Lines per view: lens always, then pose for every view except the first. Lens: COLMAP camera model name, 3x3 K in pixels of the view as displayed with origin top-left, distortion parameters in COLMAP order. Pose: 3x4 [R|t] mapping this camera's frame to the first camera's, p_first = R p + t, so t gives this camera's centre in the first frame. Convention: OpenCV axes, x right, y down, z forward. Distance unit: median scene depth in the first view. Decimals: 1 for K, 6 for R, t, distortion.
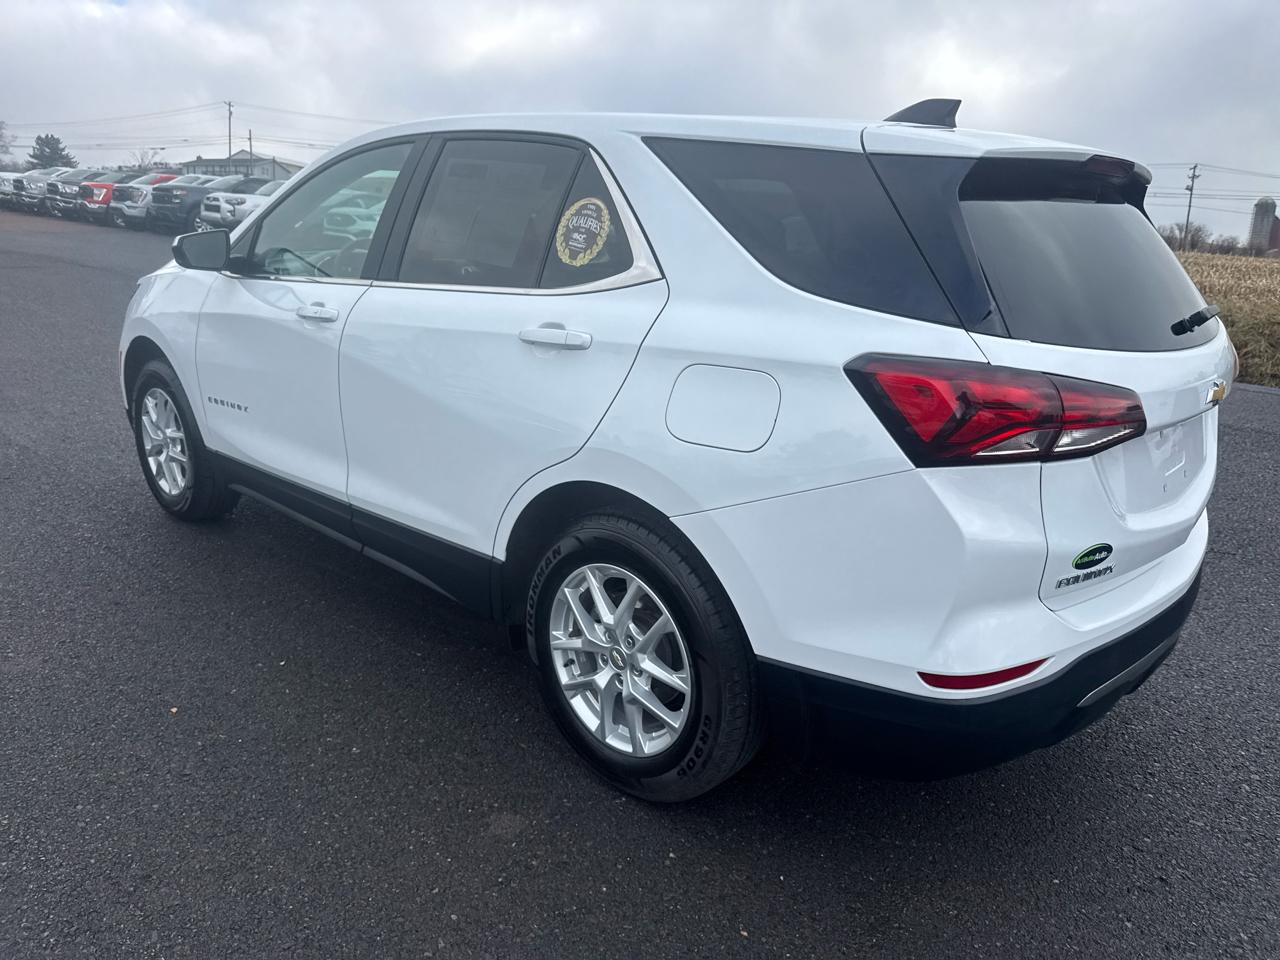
lens RADIAL K [[909.2, 0, 639.6], [0, 909.2, 486.2], [0, 0, 1]] dist [0.067716, -0.074641]
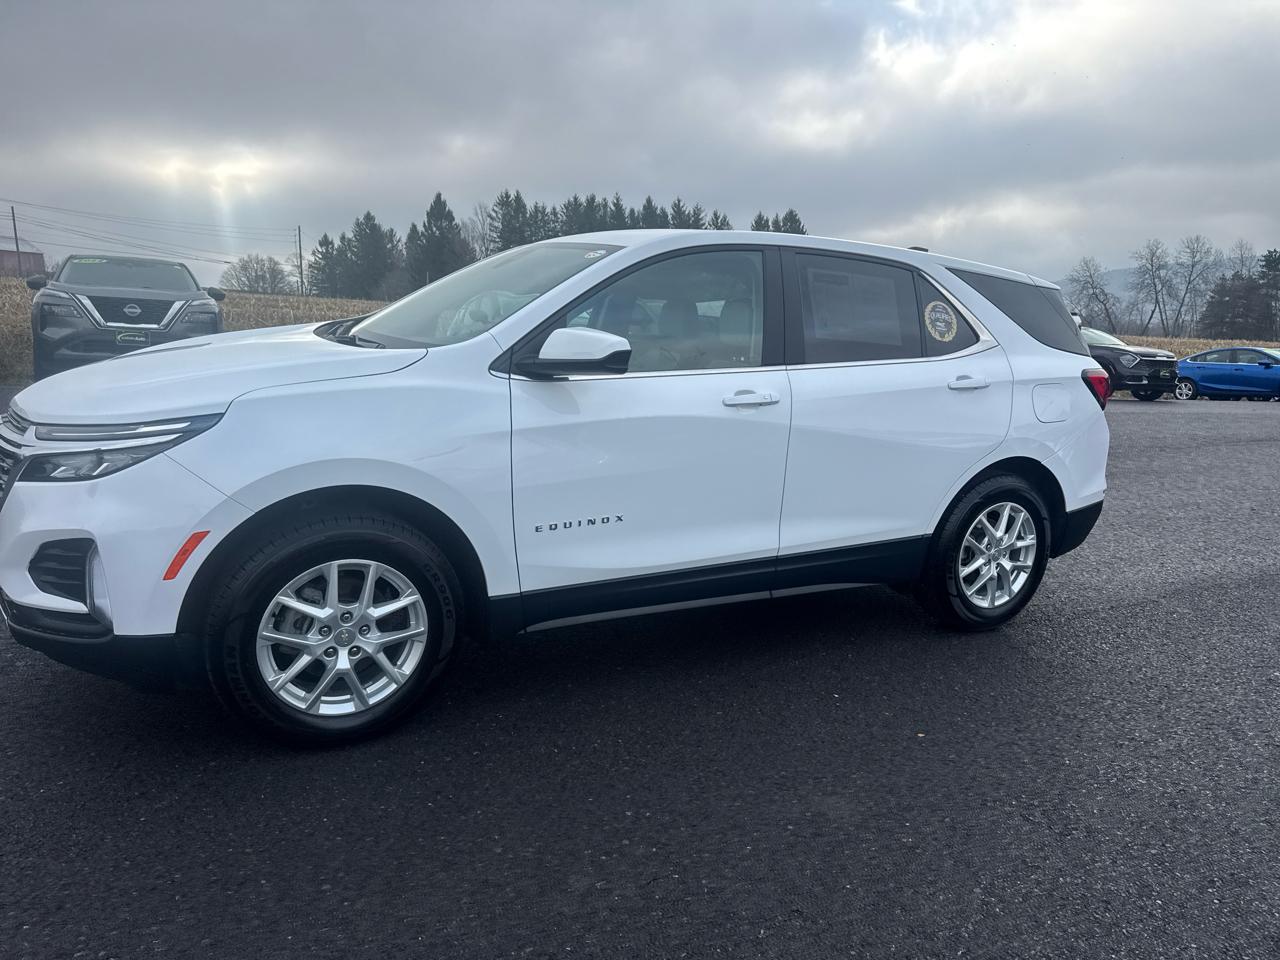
lens RADIAL K [[923.3, 0, 640.8], [0, 923.3, 464.1], [0, 0, 1]] dist [0.068559, -0.090306]
pose [[0.321362, -0.195469, 0.926563, -1.858839], [0.230825, 0.965120, 0.123545, -0.360540], [-0.918393, 0.174171, 0.355272, 0.937159]]
